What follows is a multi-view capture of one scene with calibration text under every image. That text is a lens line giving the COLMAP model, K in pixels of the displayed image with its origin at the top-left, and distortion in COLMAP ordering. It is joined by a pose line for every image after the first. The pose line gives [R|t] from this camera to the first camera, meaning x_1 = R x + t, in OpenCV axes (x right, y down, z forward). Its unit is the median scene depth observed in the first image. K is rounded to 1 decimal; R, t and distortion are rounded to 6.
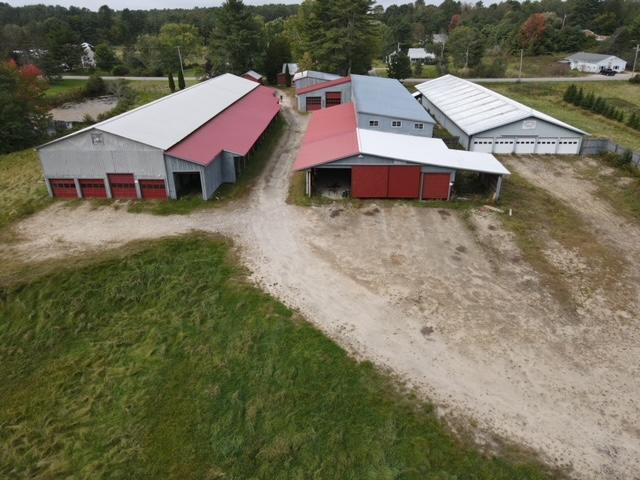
lens RADIAL K [[467.3, 0, 318.9], [0, 467.3, 240.8], [0, 0, 1]] dist [0.021175, -0.015229]
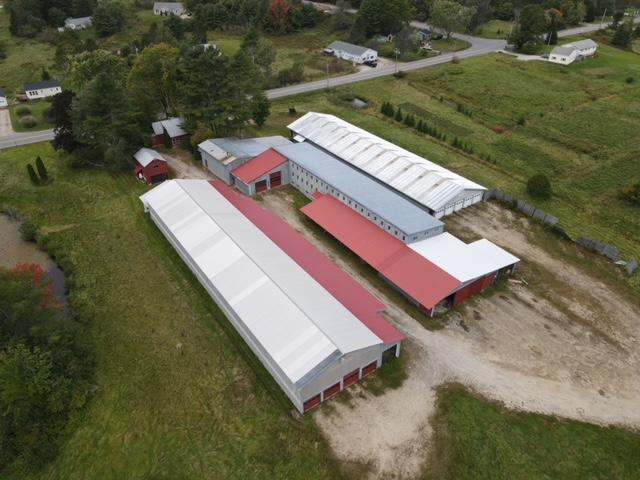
lens RADIAL K [[467.3, 0, 318.7], [0, 467.3, 235.3], [0, 0, 1]] dist [0.021175, -0.015229]
pose [[0.788404, -0.335268, 0.515765, -1.003581], [0.250603, 0.940749, 0.228450, -0.787392], [-0.561798, -0.050858, 0.825710, 0.005049]]
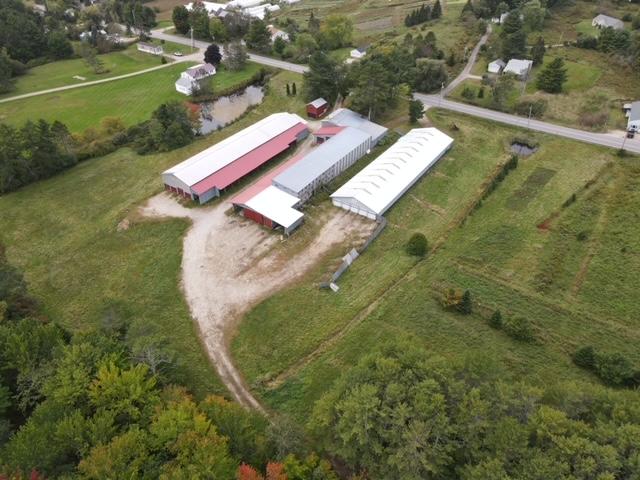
lens RADIAL K [[467.3, 0, 318.0], [0, 467.3, 237.2], [0, 0, 1]] dist [0.021175, -0.015229]
pose [[0.853785, 0.319458, -0.411094, 1.657214], [-0.220174, 0.937081, 0.270928, -0.845972], [0.471778, -0.140802, 0.870402, -1.248903]]
